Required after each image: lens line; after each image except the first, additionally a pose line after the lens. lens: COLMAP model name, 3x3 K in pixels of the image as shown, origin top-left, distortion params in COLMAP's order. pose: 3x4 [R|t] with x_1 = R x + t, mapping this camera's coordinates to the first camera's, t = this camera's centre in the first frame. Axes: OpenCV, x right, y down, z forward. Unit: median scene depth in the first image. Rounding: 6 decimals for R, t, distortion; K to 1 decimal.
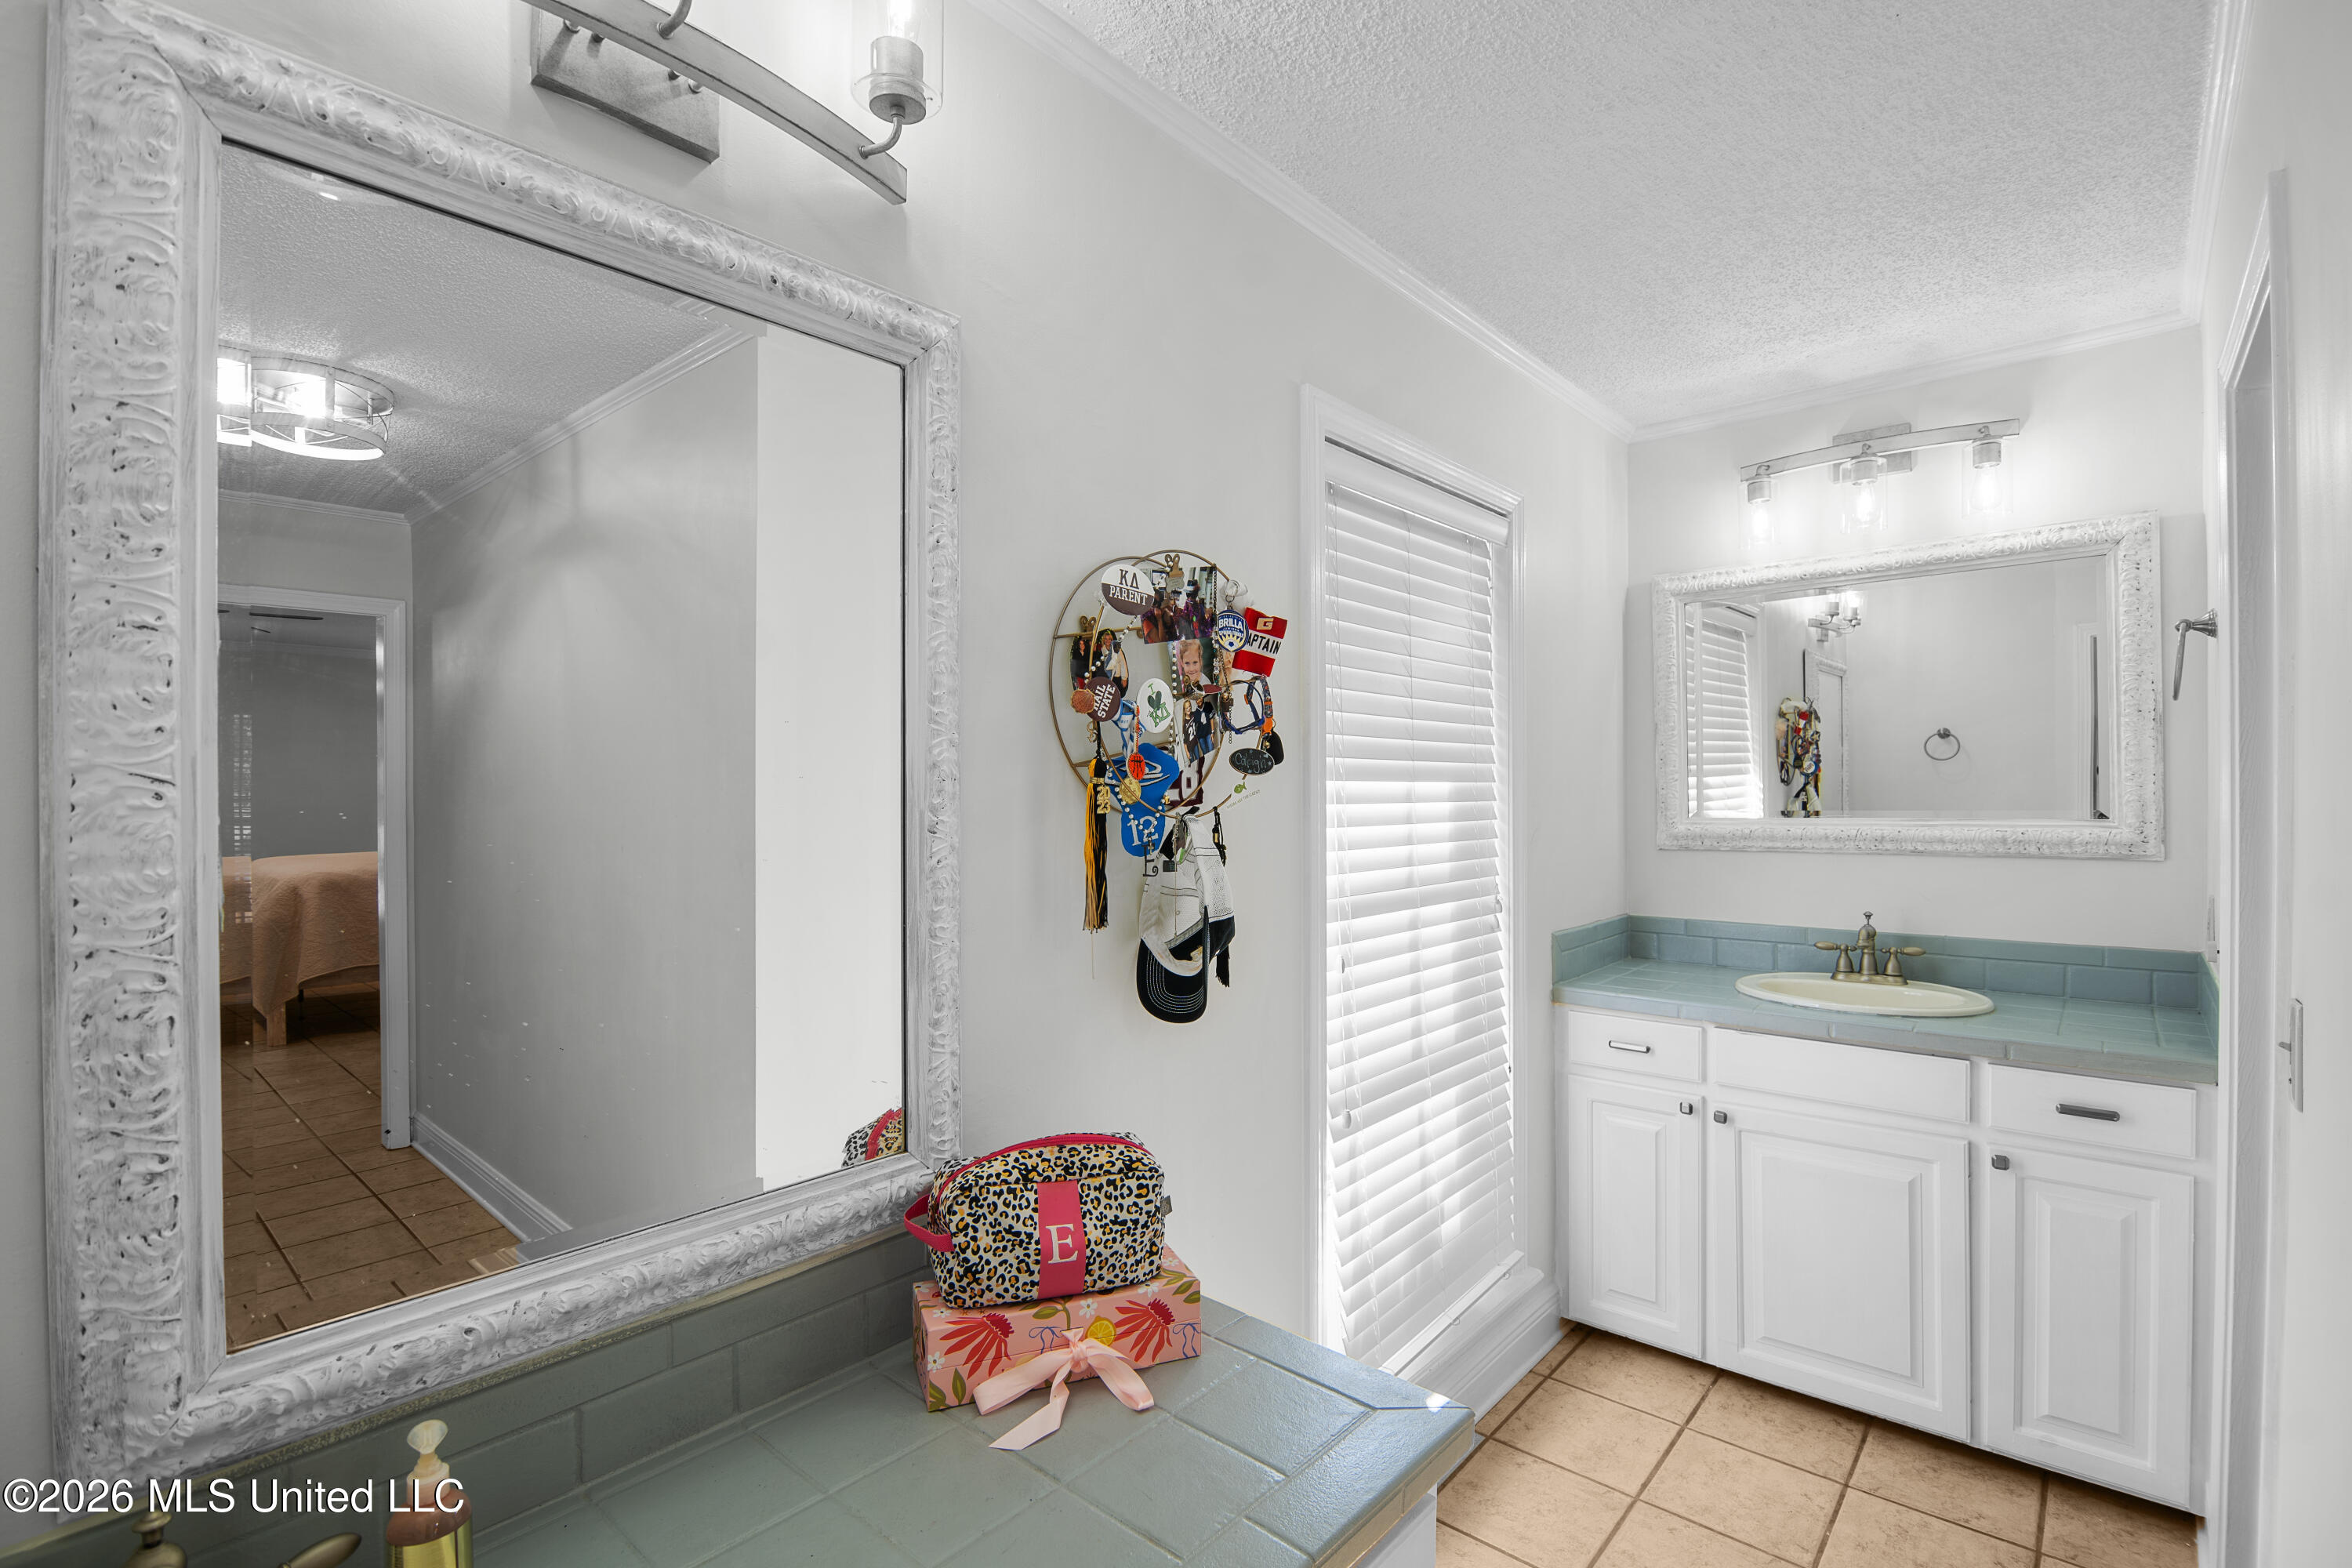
lens RADIAL K [[1077.8, 0, 1182.2], [0, 1077.8, 792.6], [0, 0, 1]] dist [-0.000662, -0.010763]
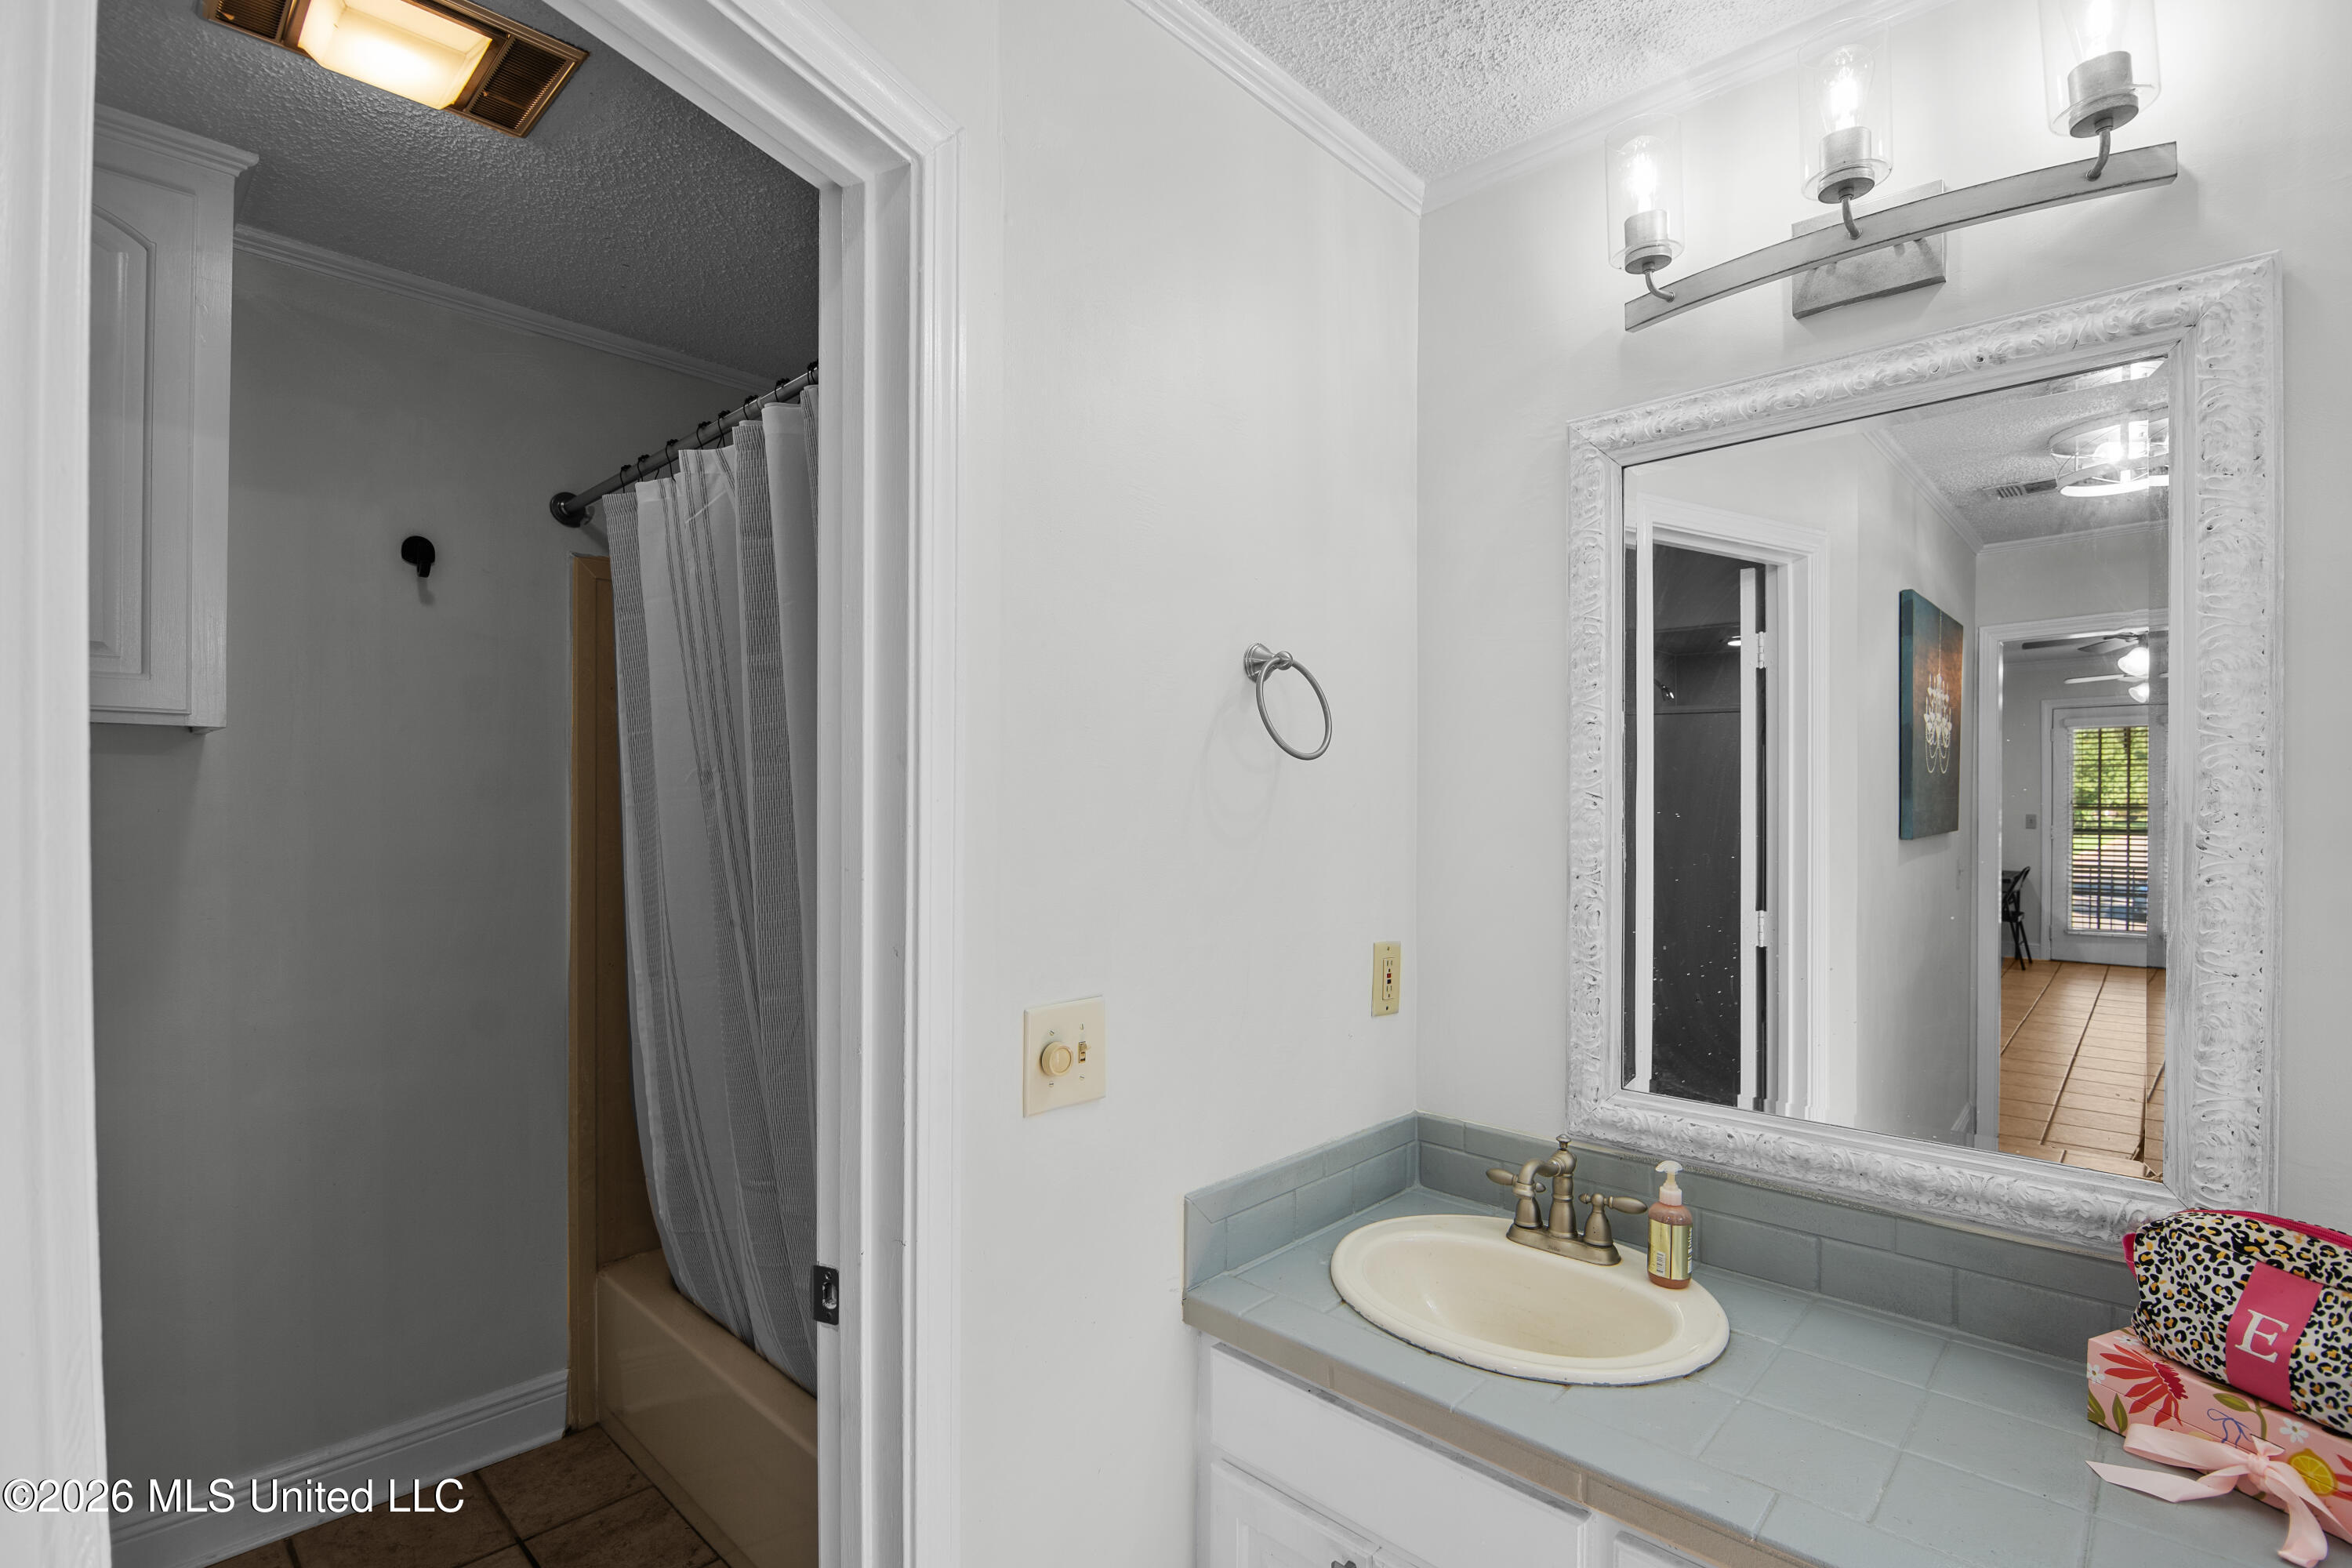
lens RADIAL K [[1077.8, 0, 1182.2], [0, 1077.8, 792.6], [0, 0, 1]] dist [-0.000662, -0.010763]
pose [[-0.039649, -0.004253, -0.999205, 0.766683], [-0.001178, 0.999990, -0.004209, -0.005581], [0.999213, 0.001010, -0.039654, 0.184824]]
